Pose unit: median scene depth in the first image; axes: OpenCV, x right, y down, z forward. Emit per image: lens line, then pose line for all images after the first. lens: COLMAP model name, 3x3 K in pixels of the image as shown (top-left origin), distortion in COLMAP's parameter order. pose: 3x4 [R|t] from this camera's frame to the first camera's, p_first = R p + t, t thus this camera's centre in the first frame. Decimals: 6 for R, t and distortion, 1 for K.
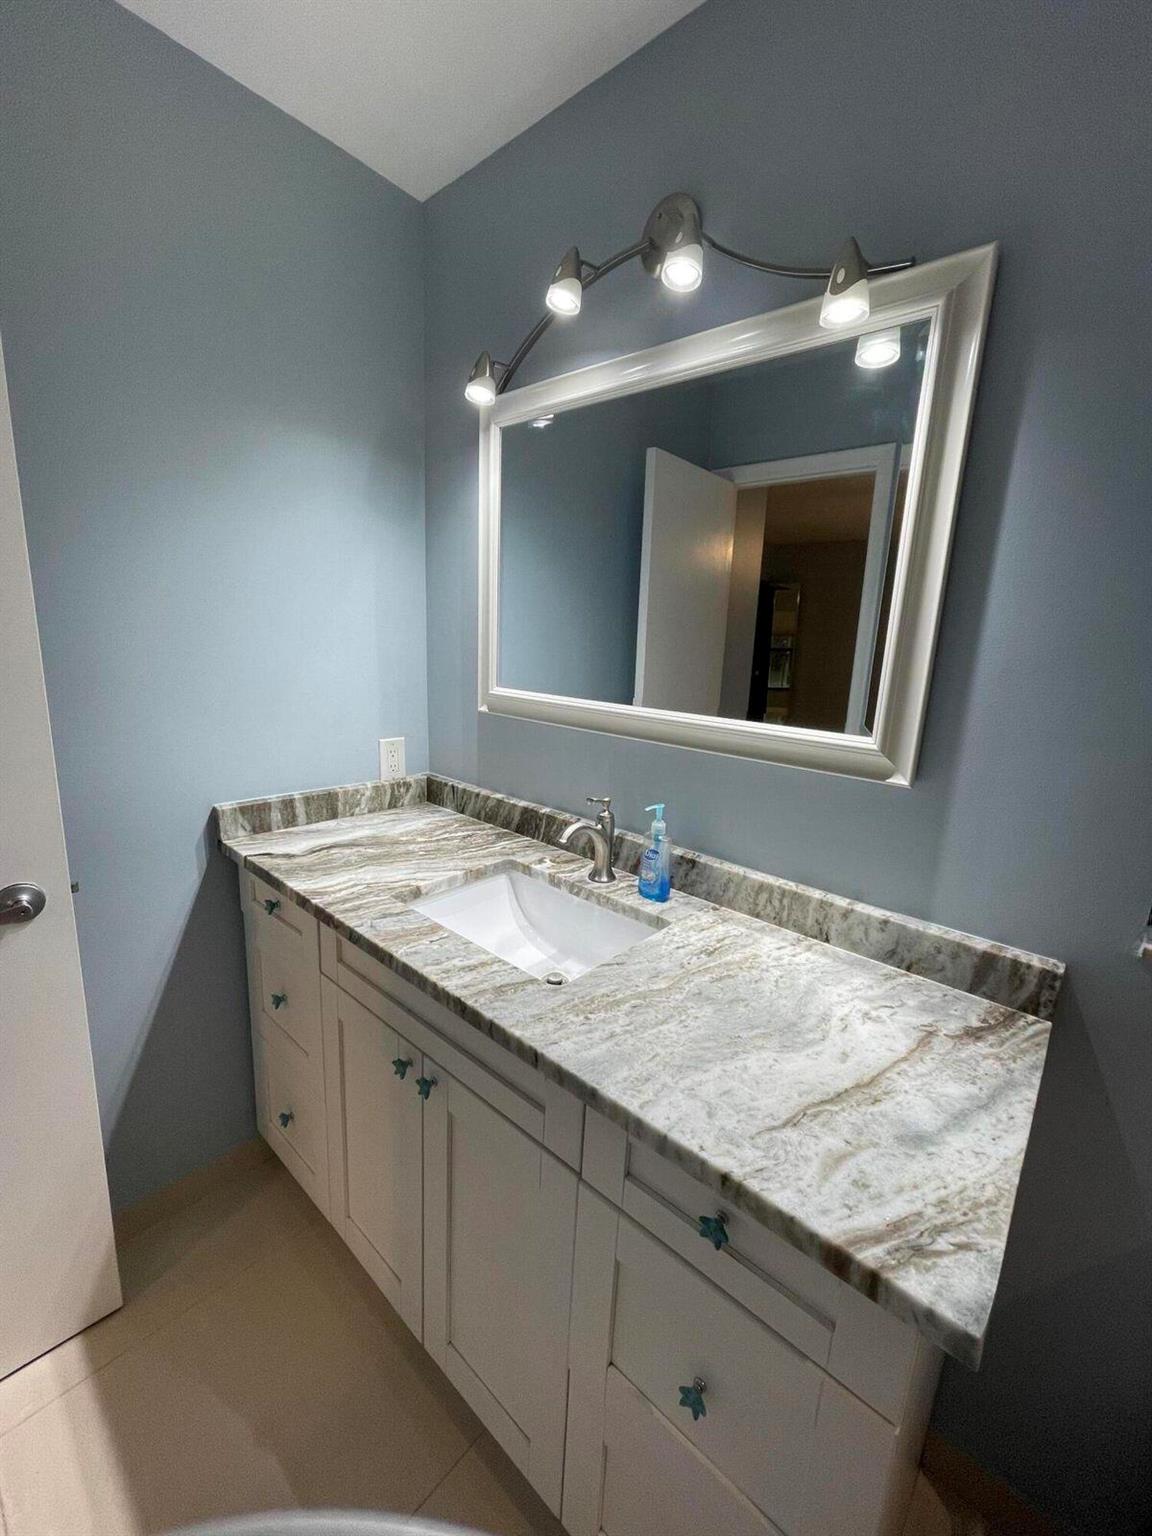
lens RADIAL K [[620.8, 0, 578.7], [0, 620.8, 769.4], [0, 0, 1]] dist [-0.004248, -0.000717]
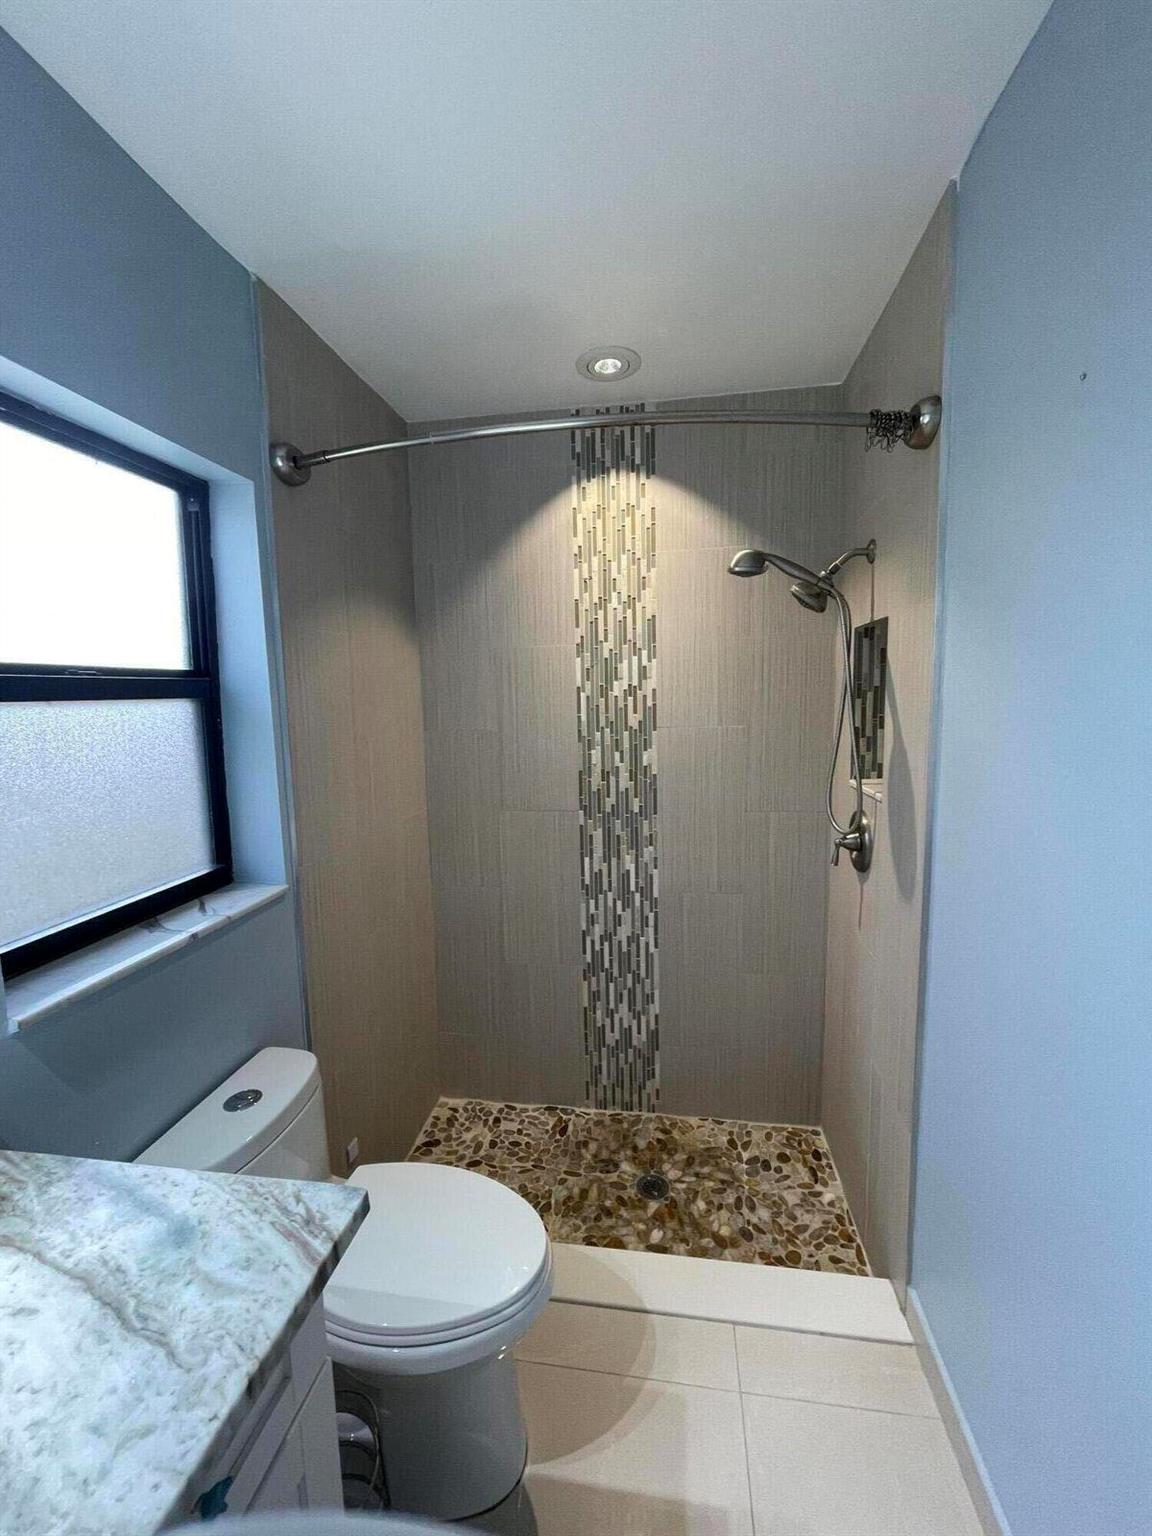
lens RADIAL K [[620.8, 0, 577.2], [0, 620.8, 765.4], [0, 0, 1]] dist [-0.004248, -0.000717]
pose [[-0.539820, -0.129011, 0.831836, -0.343824], [0.175679, 0.949160, 0.261214, -0.184478], [-0.823244, 0.287144, -0.489711, 0.413734]]
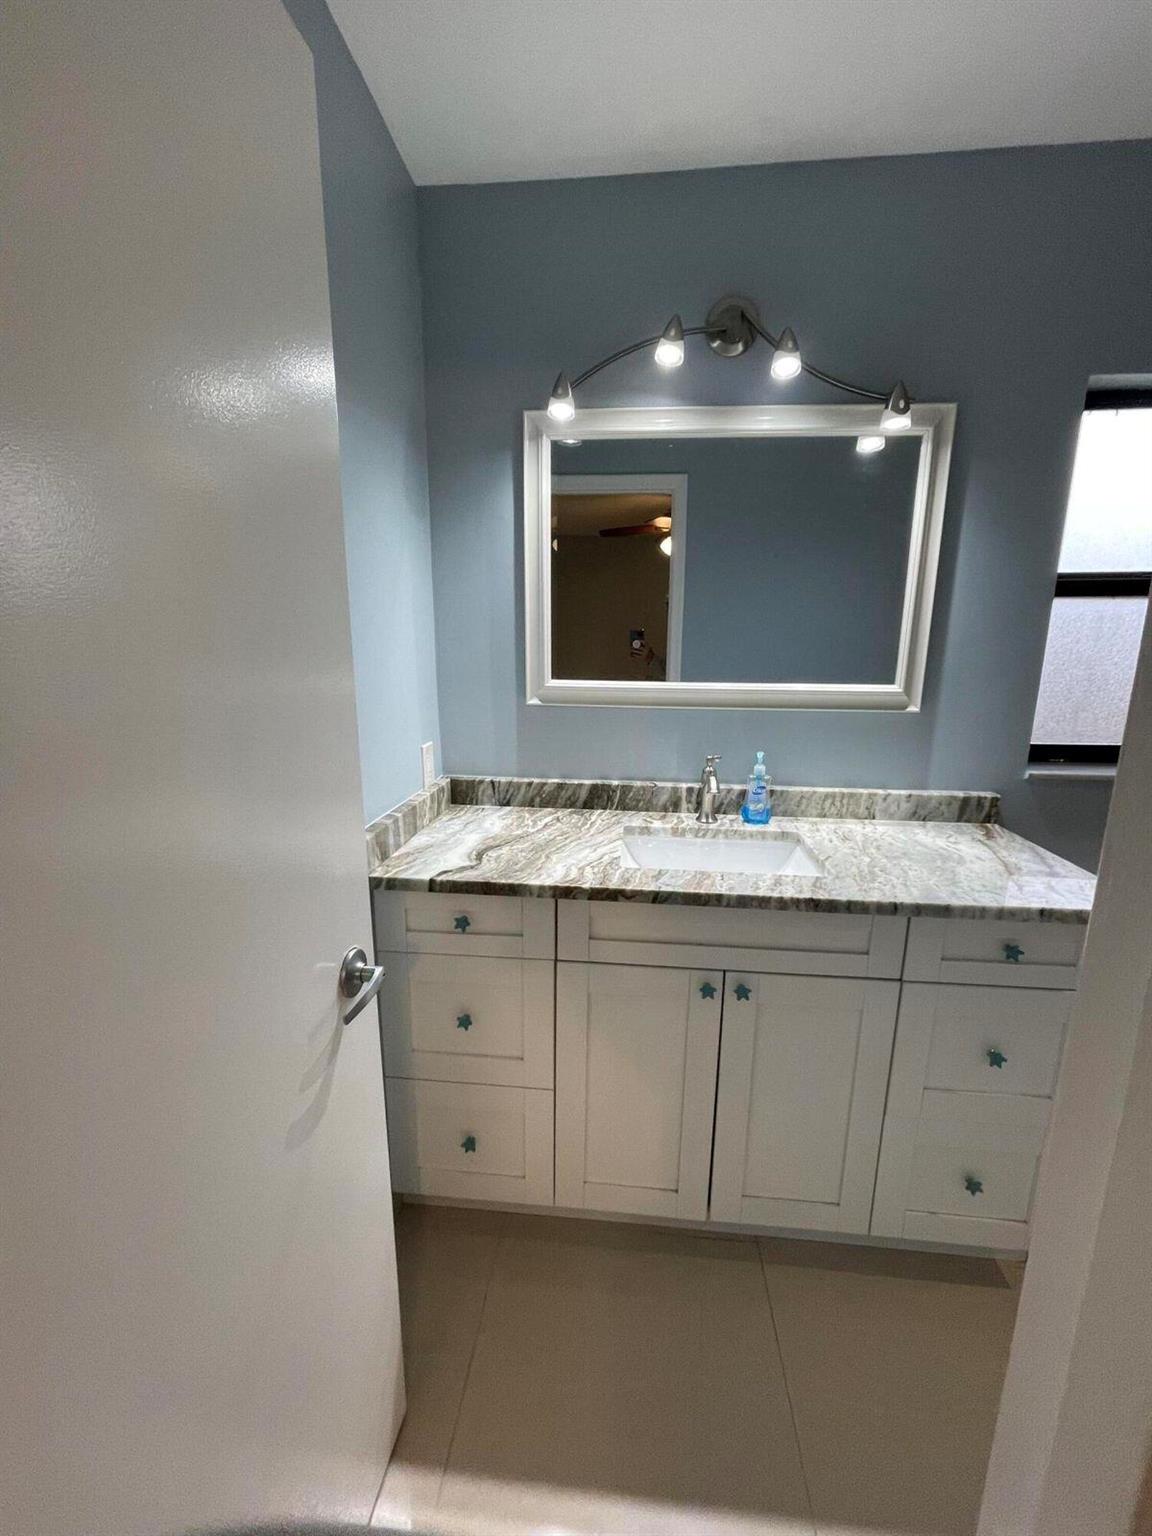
lens RADIAL K [[620.8, 0, 578.5], [0, 620.8, 769.9], [0, 0, 1]] dist [-0.004248, -0.000717]
pose [[0.808177, -0.160073, 0.566769, -1.003173], [0.152222, 0.986429, 0.061540, -0.050712], [-0.568928, 0.036540, 0.821575, 0.125022]]
